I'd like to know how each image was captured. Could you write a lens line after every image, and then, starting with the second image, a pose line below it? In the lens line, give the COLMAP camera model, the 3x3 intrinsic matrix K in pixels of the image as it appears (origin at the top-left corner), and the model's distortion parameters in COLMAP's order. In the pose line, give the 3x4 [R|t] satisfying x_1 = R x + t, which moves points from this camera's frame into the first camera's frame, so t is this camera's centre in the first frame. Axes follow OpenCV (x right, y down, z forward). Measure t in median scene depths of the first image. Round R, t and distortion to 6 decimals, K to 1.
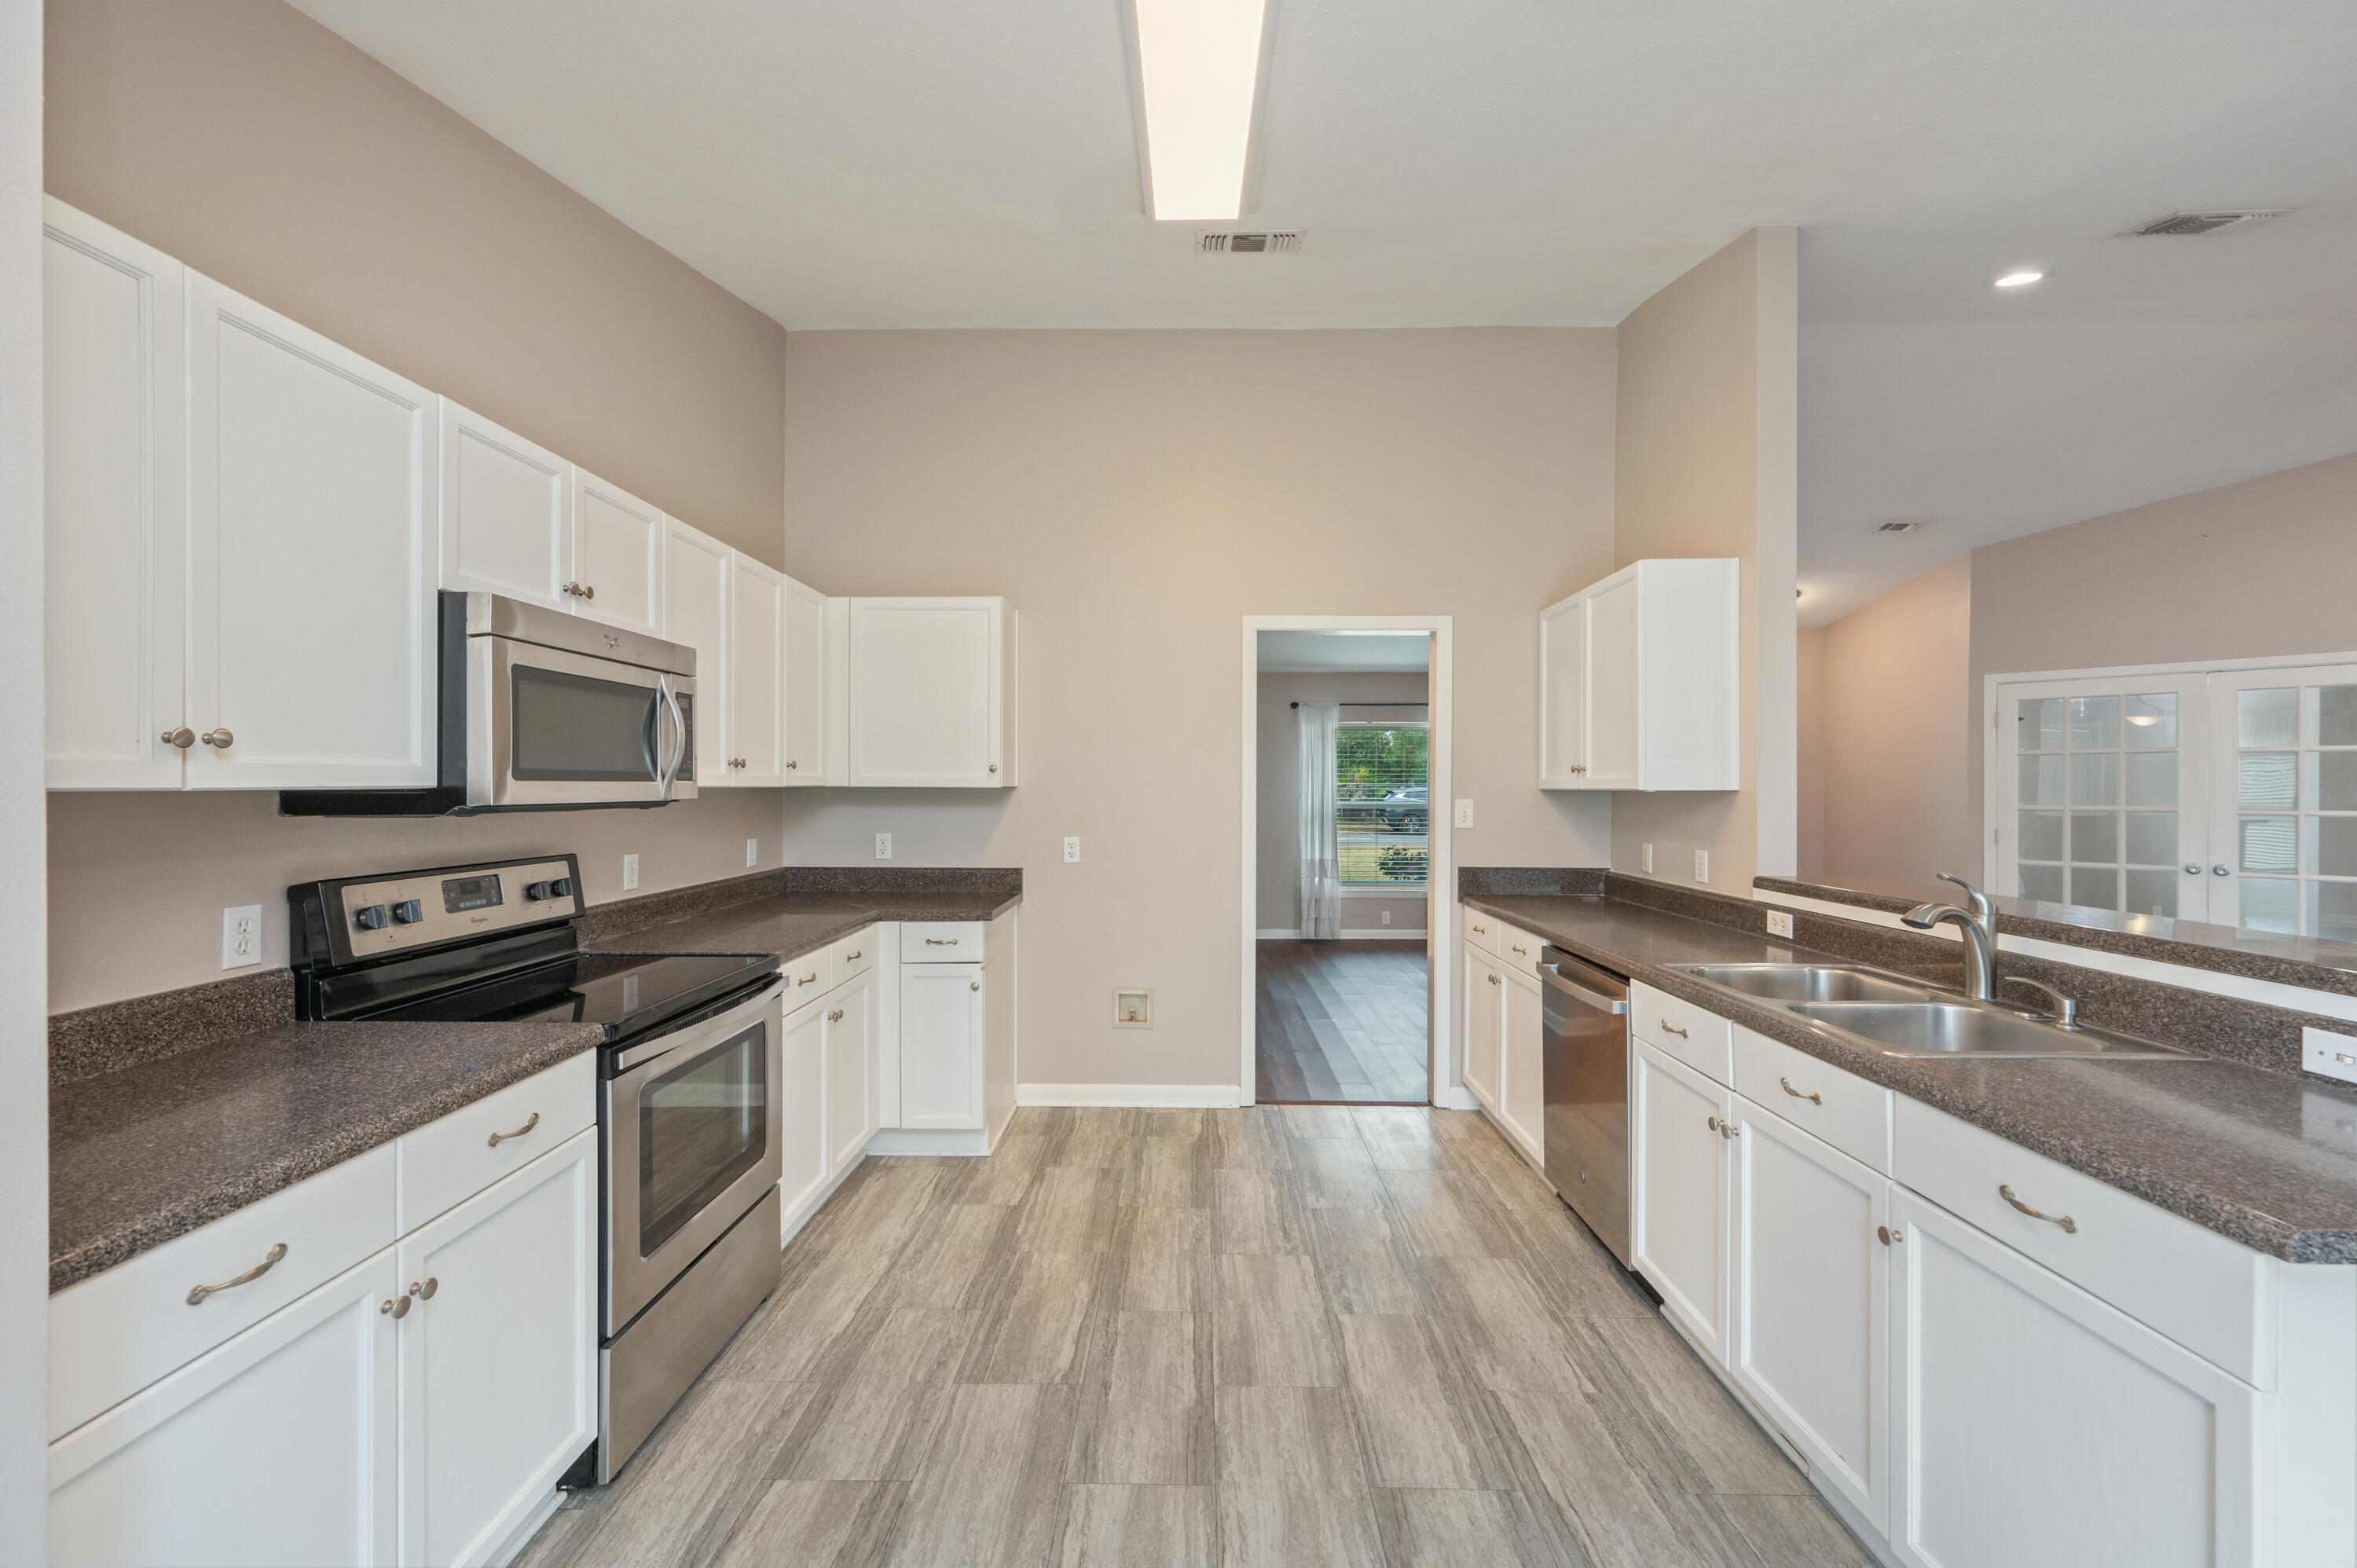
lens RADIAL K [[945.0, 0, 1178.5], [0, 945.0, 784.0], [0, 0, 1]] dist [0.001353, 0.000150]
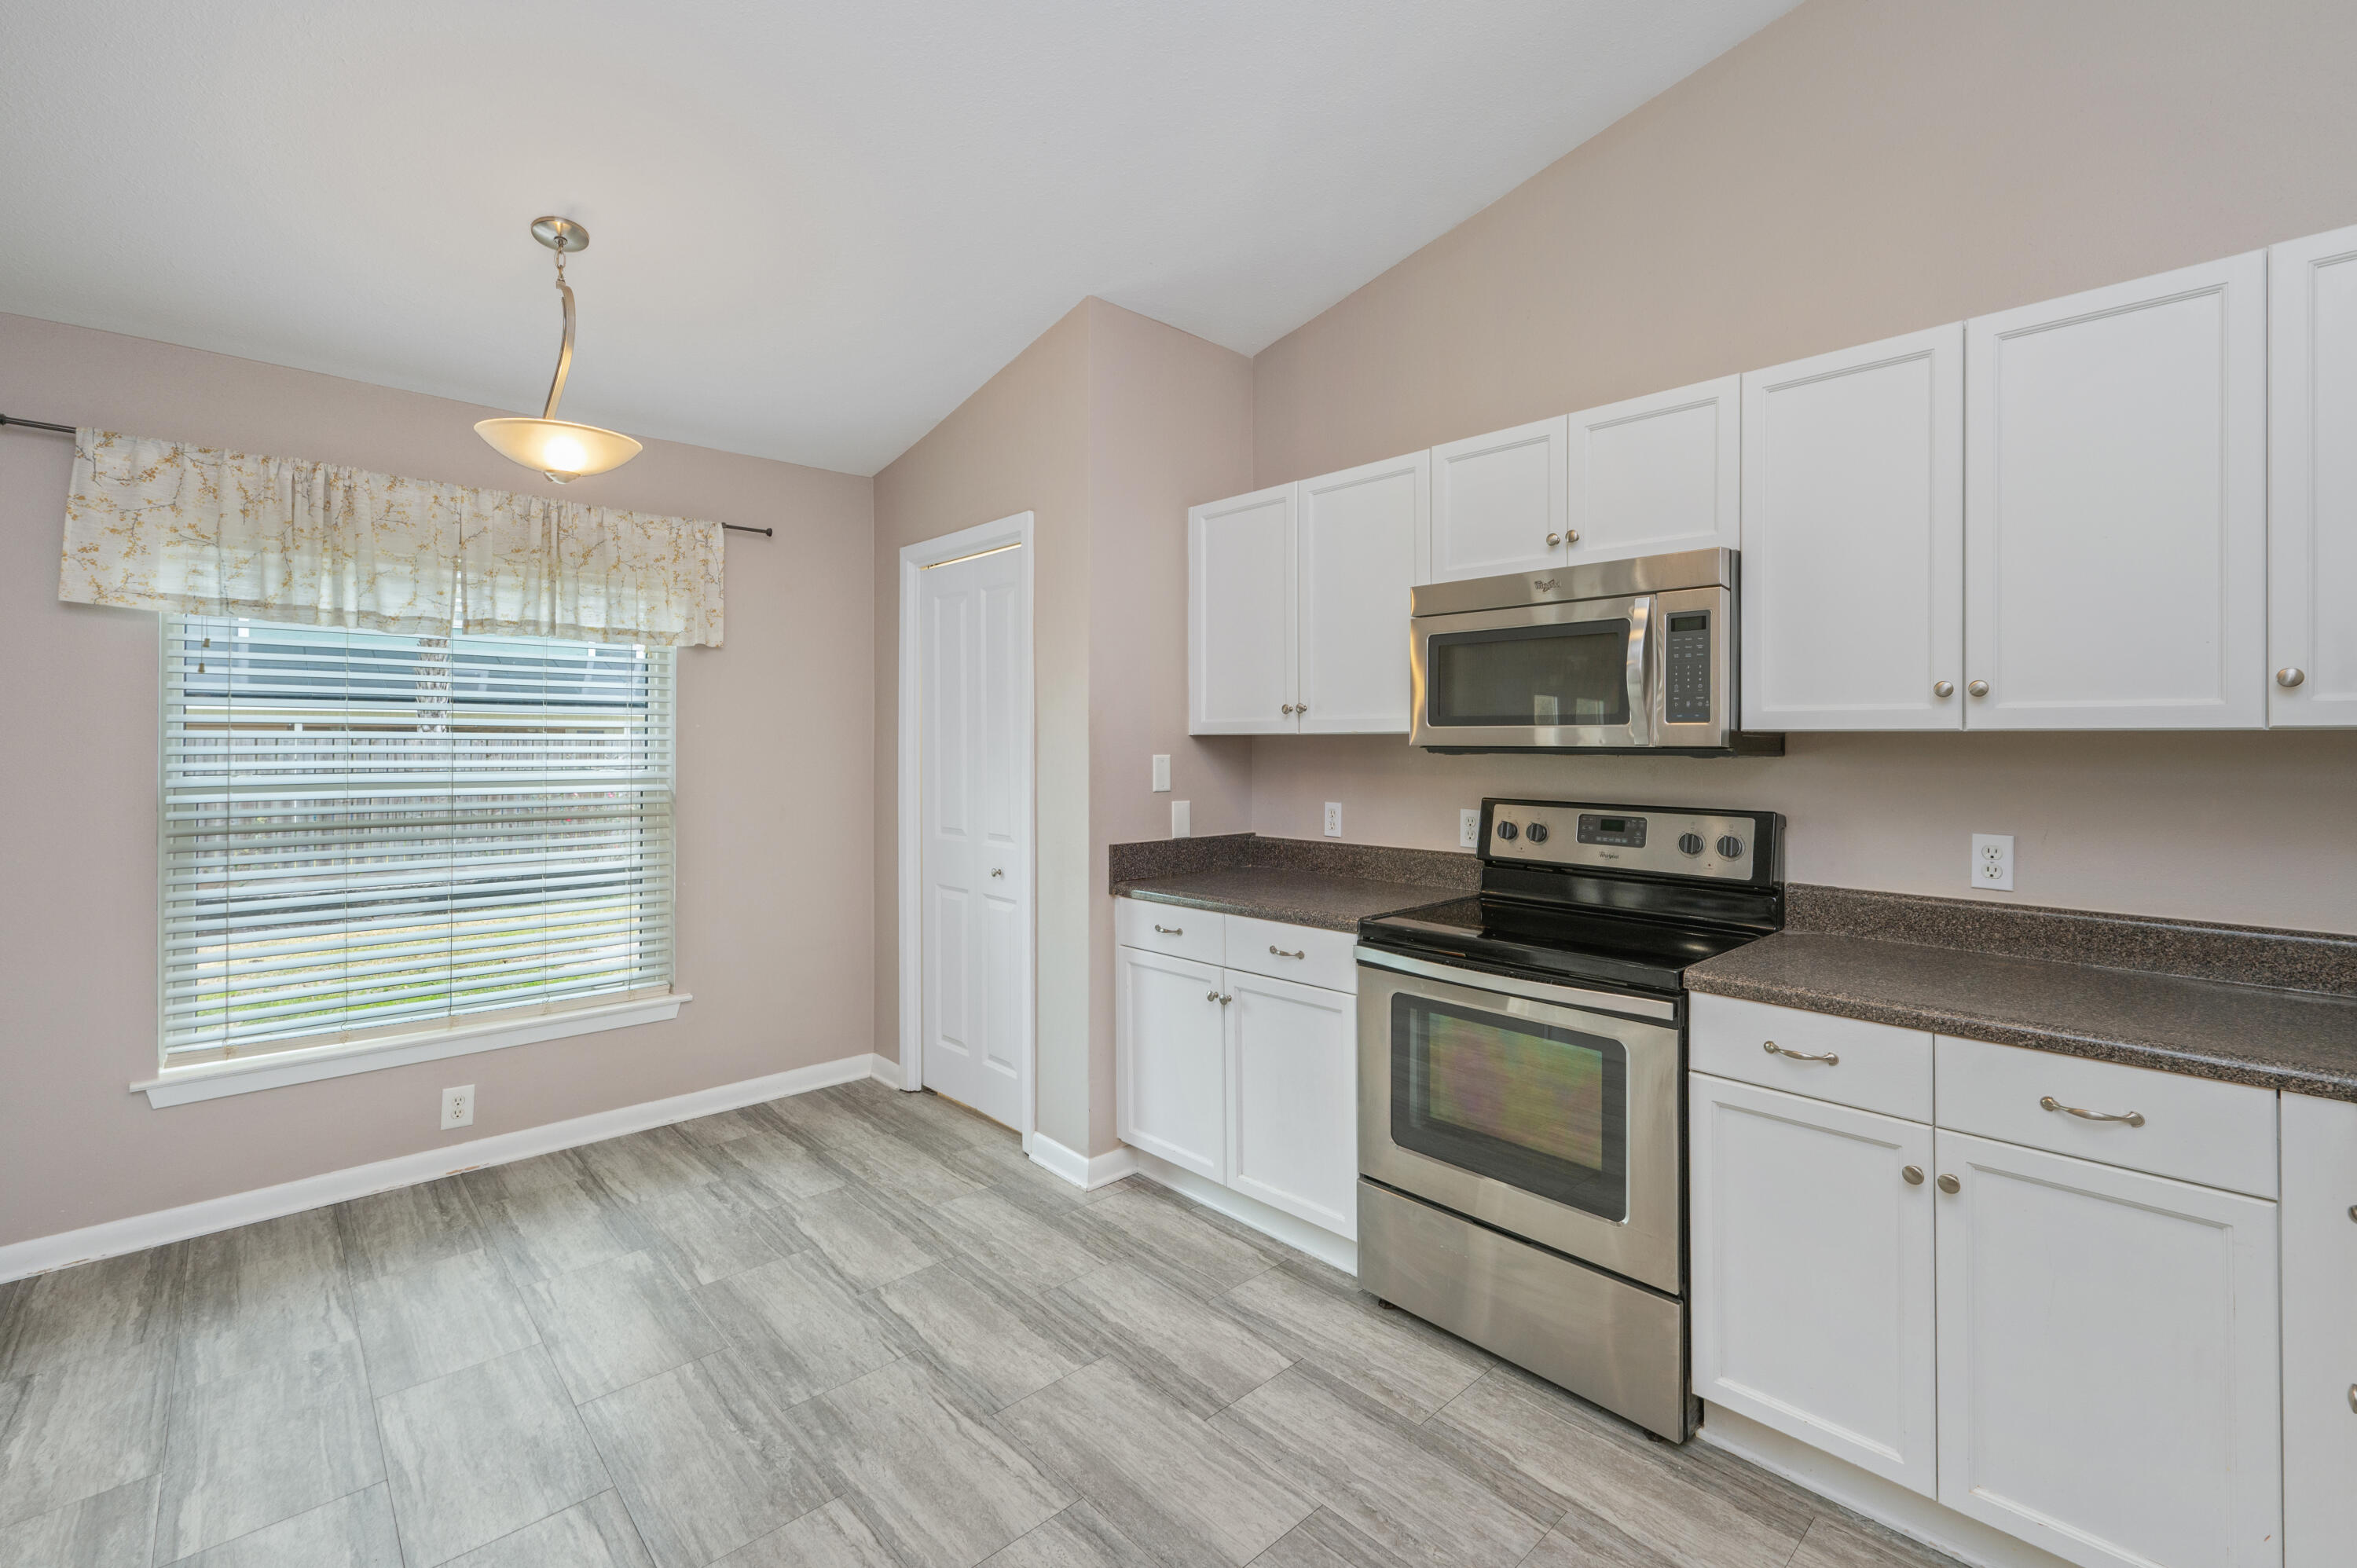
lens RADIAL K [[1003.4, 0, 1186.0], [0, 1003.4, 737.5], [0, 0, 1]] dist [-0.000880, -0.000166]
pose [[-0.716683, -0.009038, -0.697341, 0.351957], [-0.005447, 0.999958, -0.007362, 0.016918], [0.697378, -0.001478, -0.716702, 1.286021]]
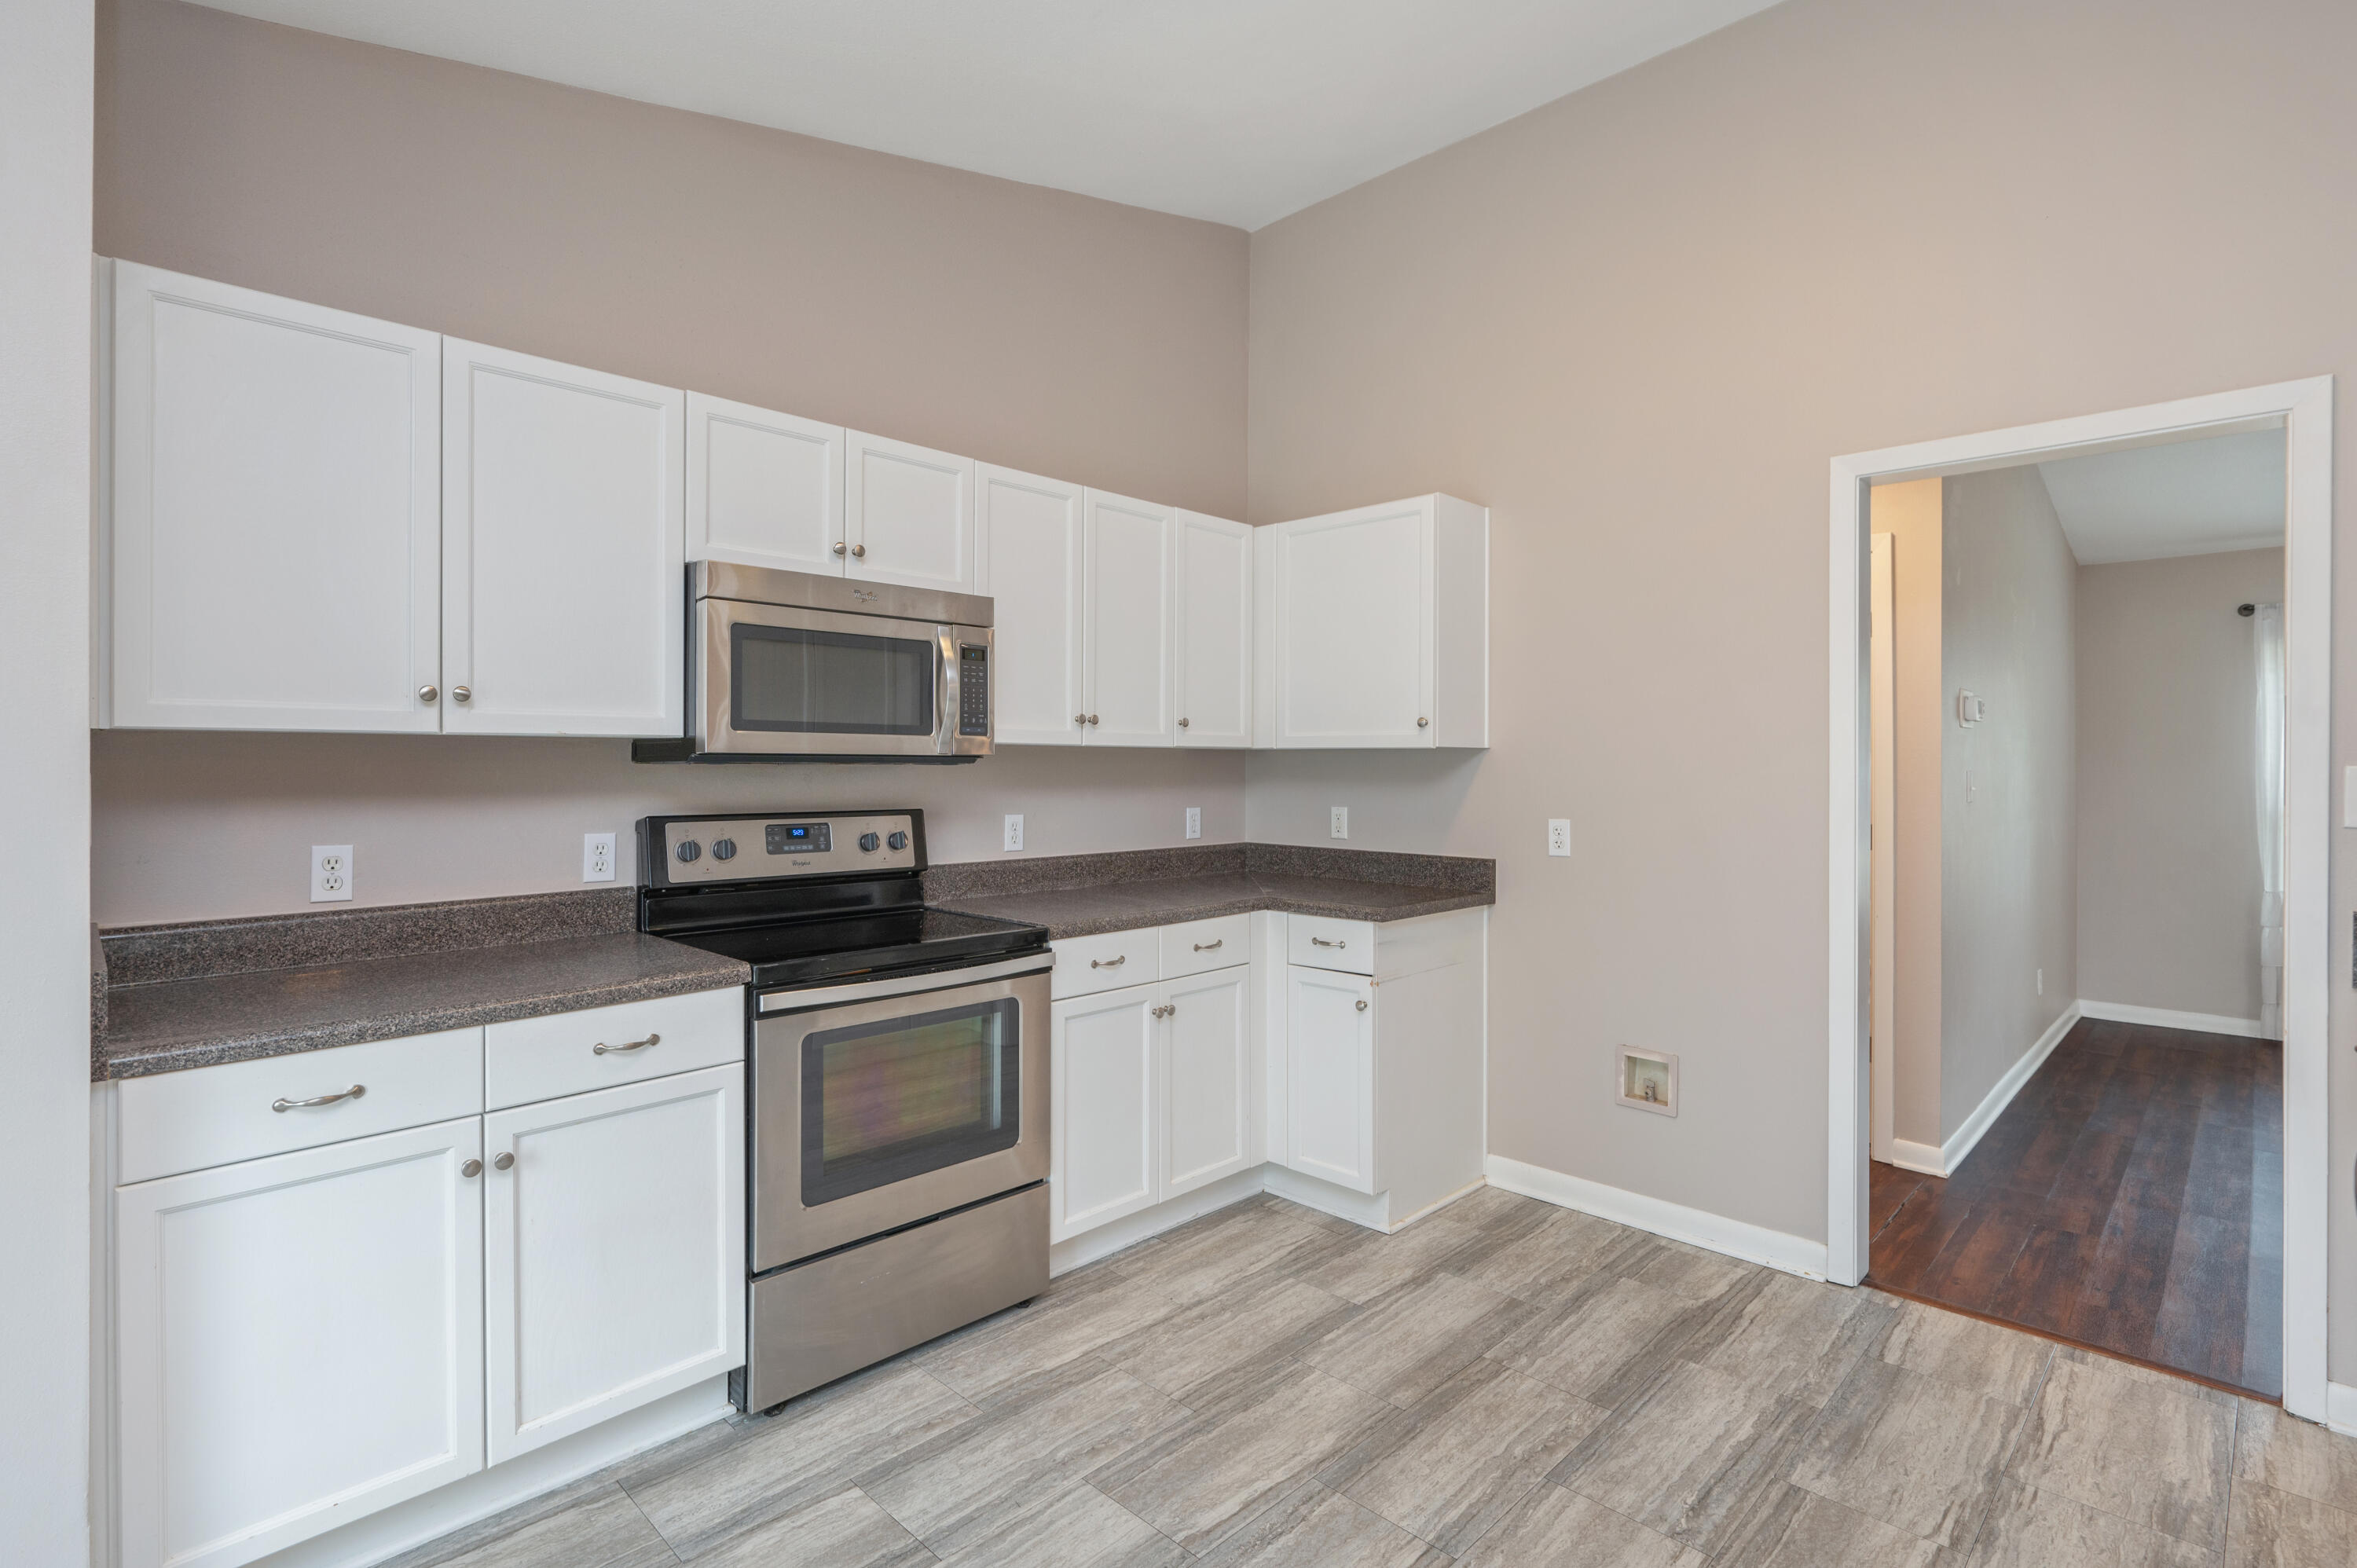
lens RADIAL K [[1130.1, 0, 1170.4], [0, 1130.1, 756.1], [0, 0, 1]] dist [-0.001196, 0.000004]
pose [[0.720931, -0.002937, -0.693001, 0.410642], [-0.002322, 0.999975, -0.006653, 0.023916], [0.693003, 0.006406, 0.720906, 0.306203]]
